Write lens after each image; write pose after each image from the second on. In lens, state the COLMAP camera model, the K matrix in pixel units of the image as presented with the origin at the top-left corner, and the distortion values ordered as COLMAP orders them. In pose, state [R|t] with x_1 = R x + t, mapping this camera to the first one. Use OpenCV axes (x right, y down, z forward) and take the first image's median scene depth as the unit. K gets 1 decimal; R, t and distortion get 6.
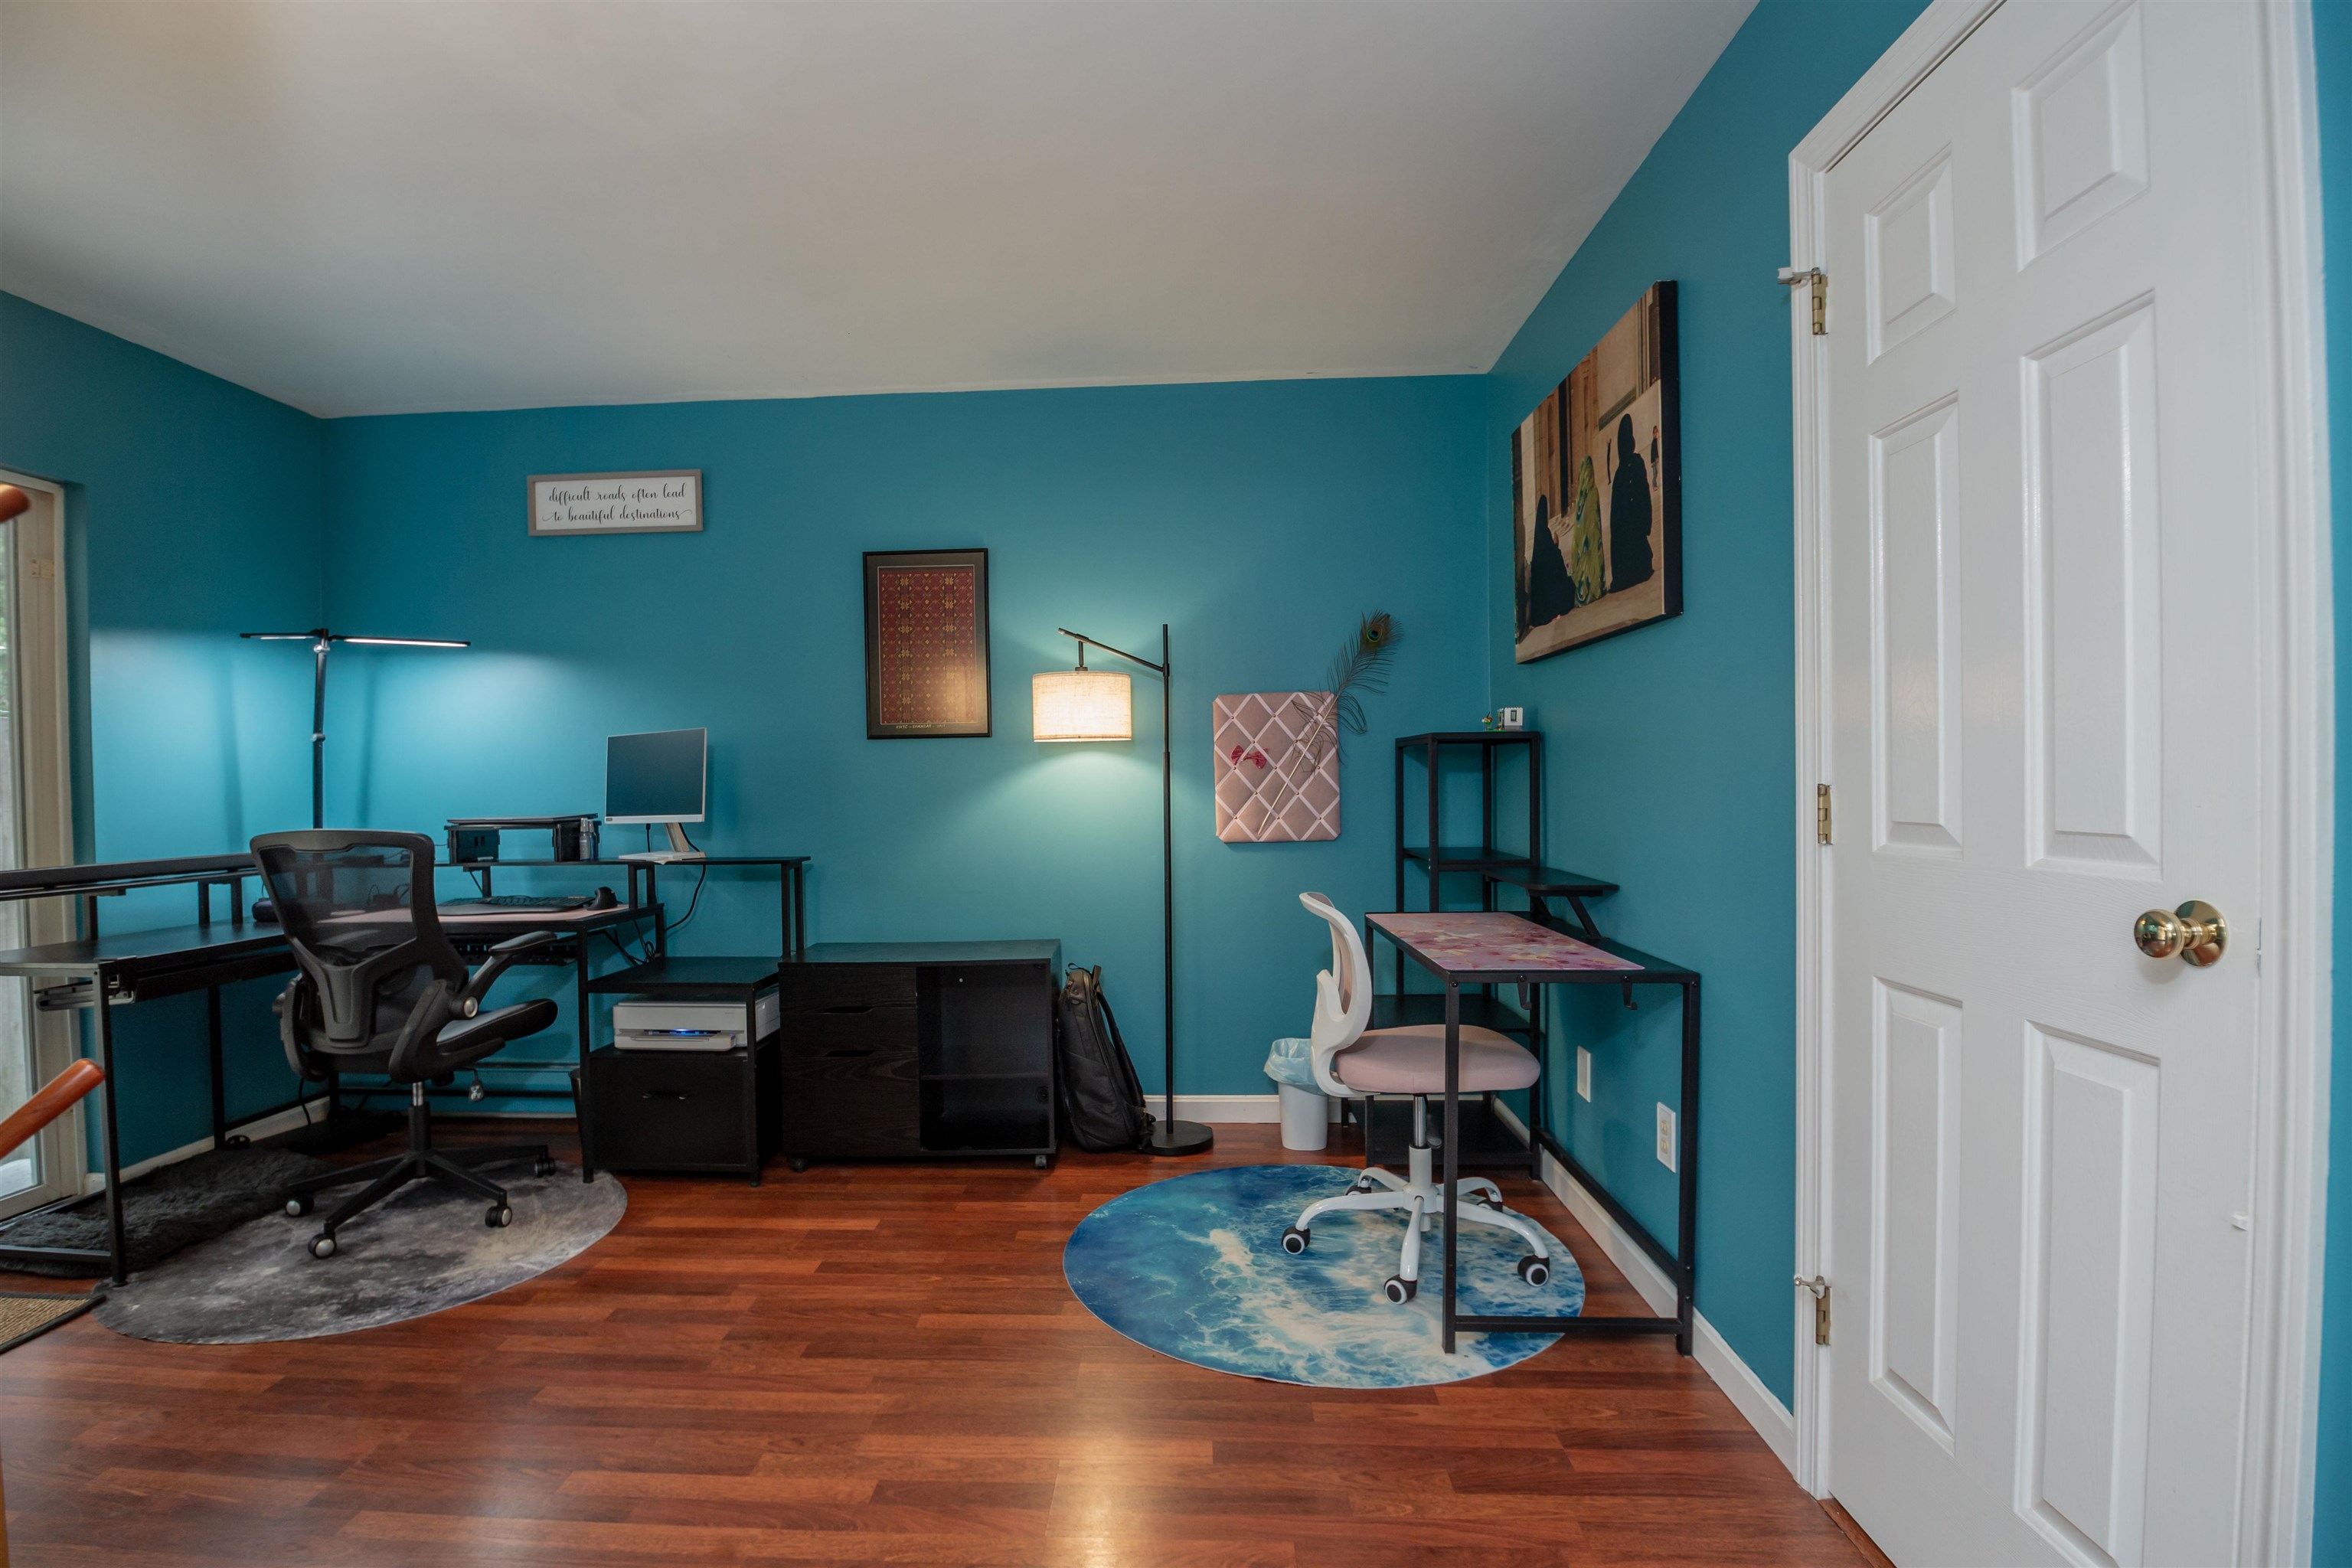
lens RADIAL K [[1110.9, 0, 1159.3], [0, 1110.9, 796.2], [0, 0, 1]] dist [-0.032617, -0.001514]
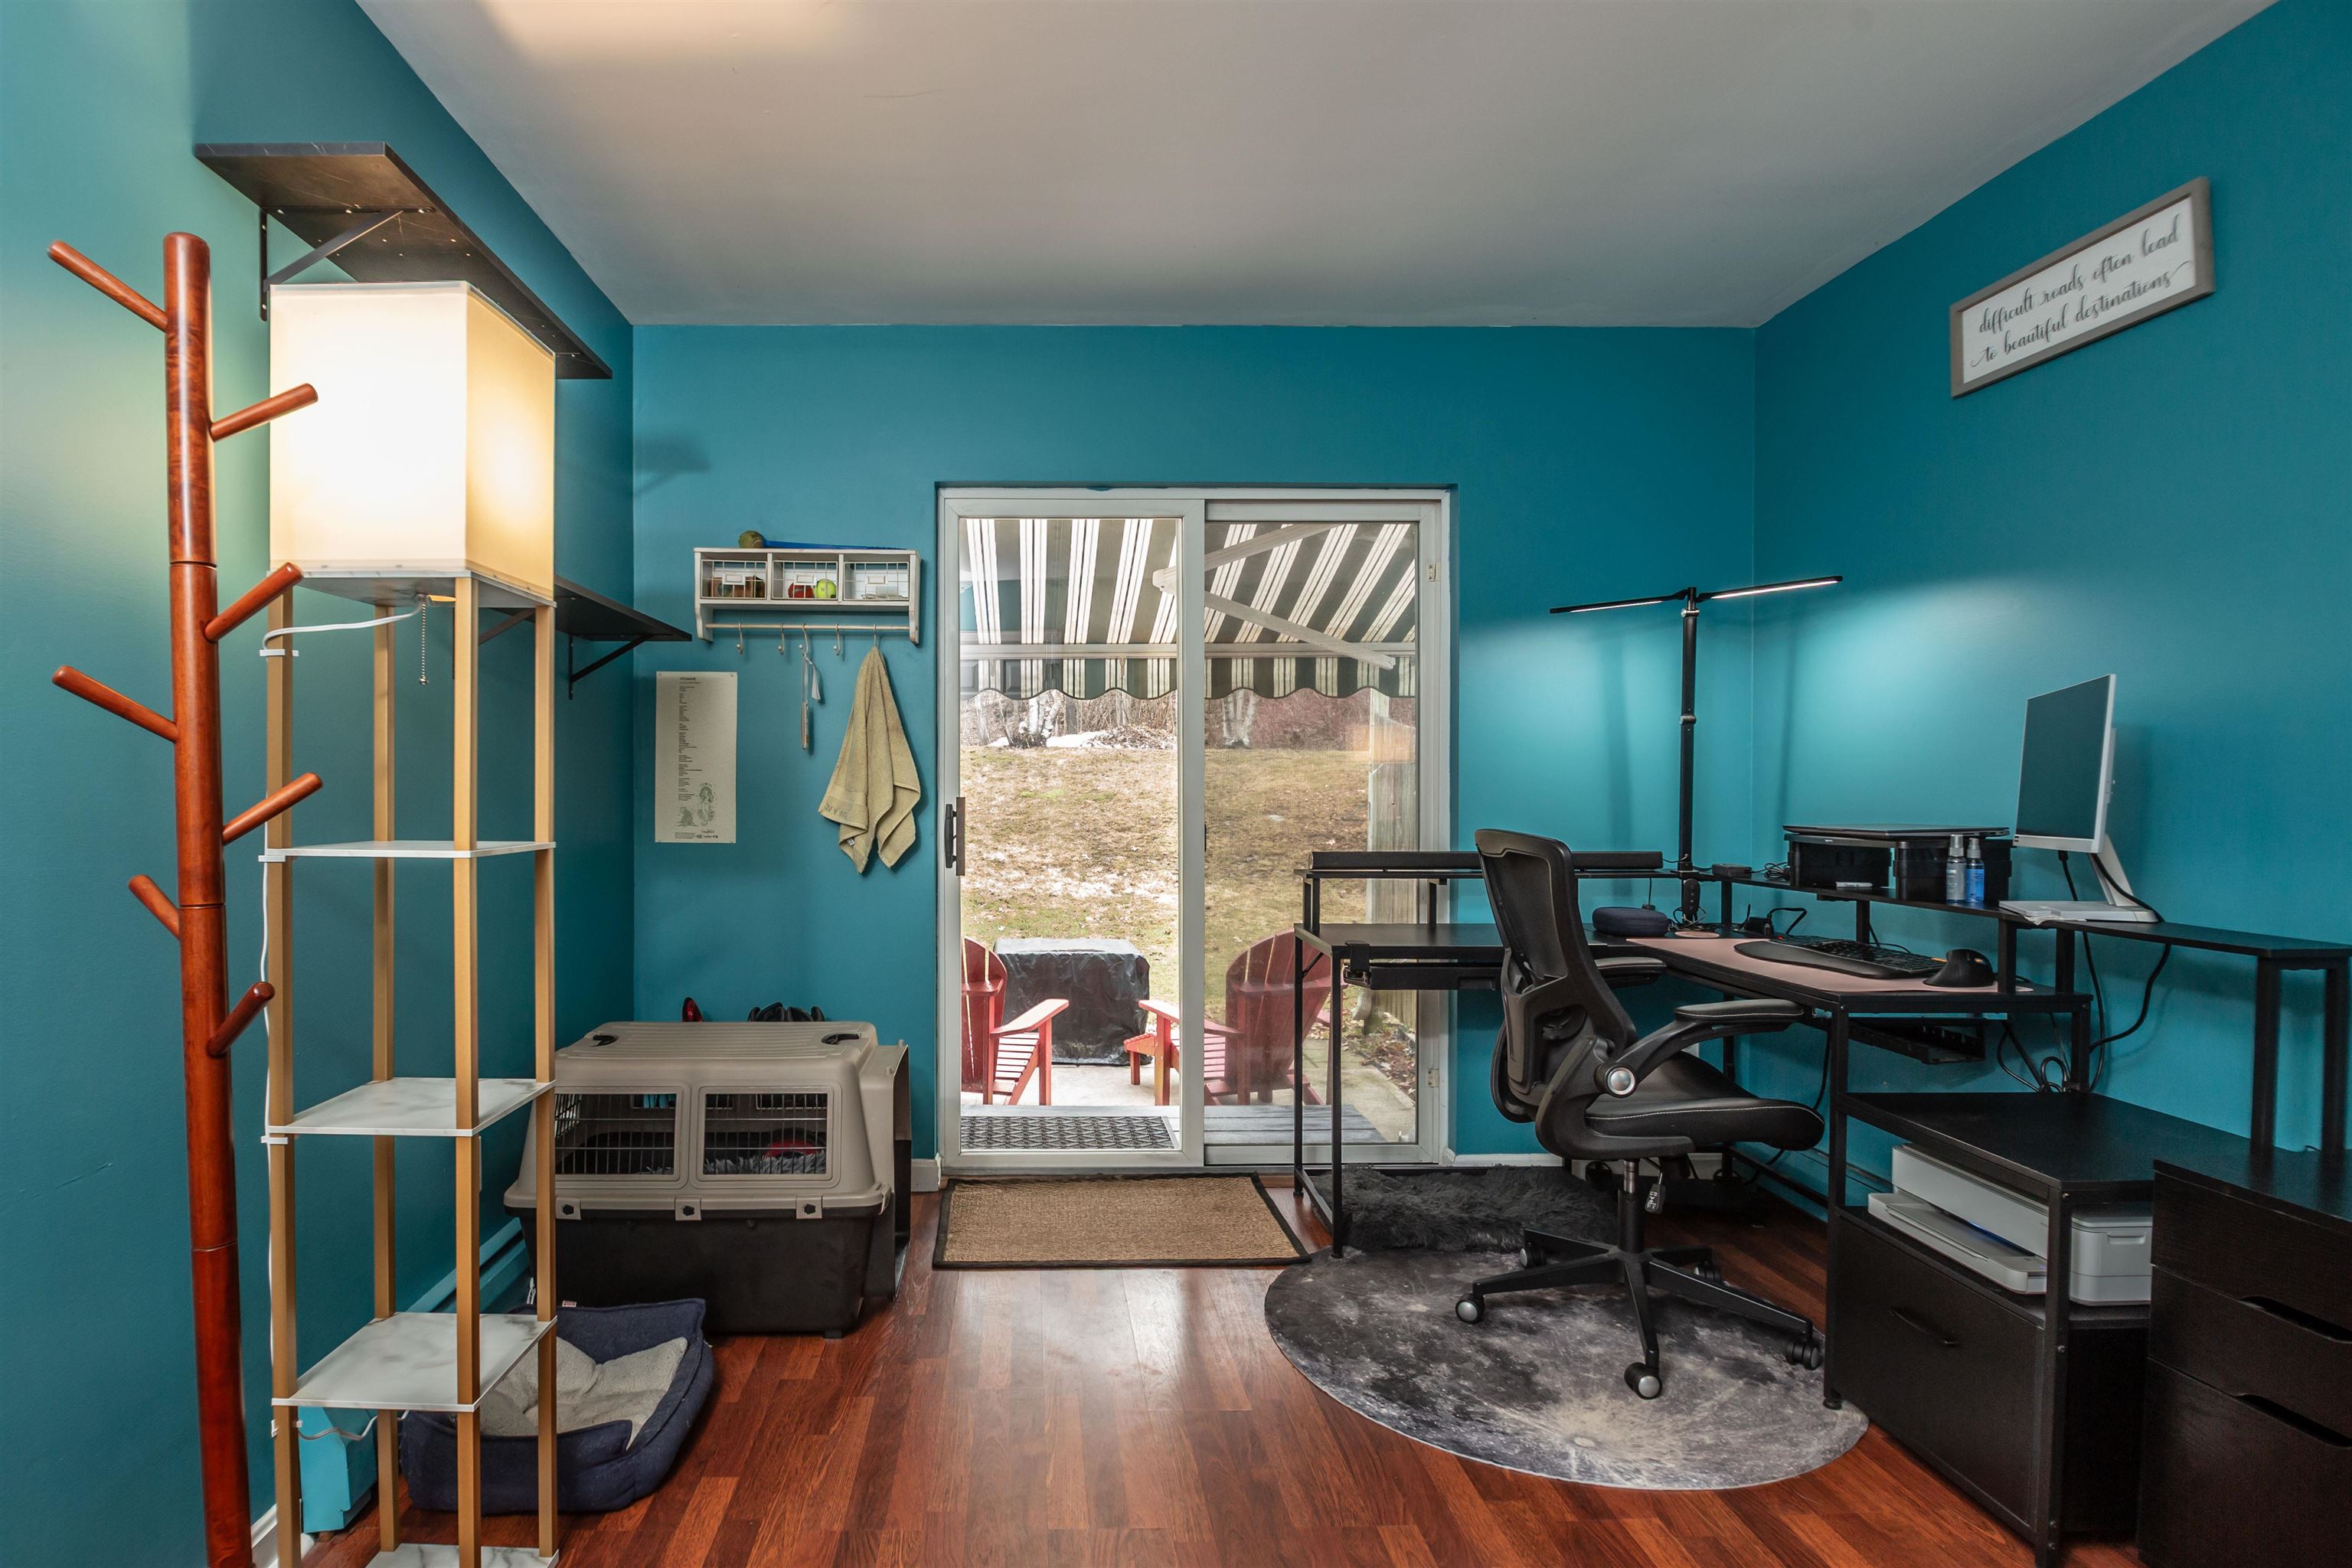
lens RADIAL K [[1254.5, 0, 1176.0], [0, 1254.5, 784.0], [0, 0, 1]] dist [0.000240, -0.031761]
pose [[0.026502, 0.015524, -0.999528, 0.174093], [-0.004659, 0.999870, 0.015405, -0.017454], [0.999638, 0.004249, 0.026571, 0.565157]]
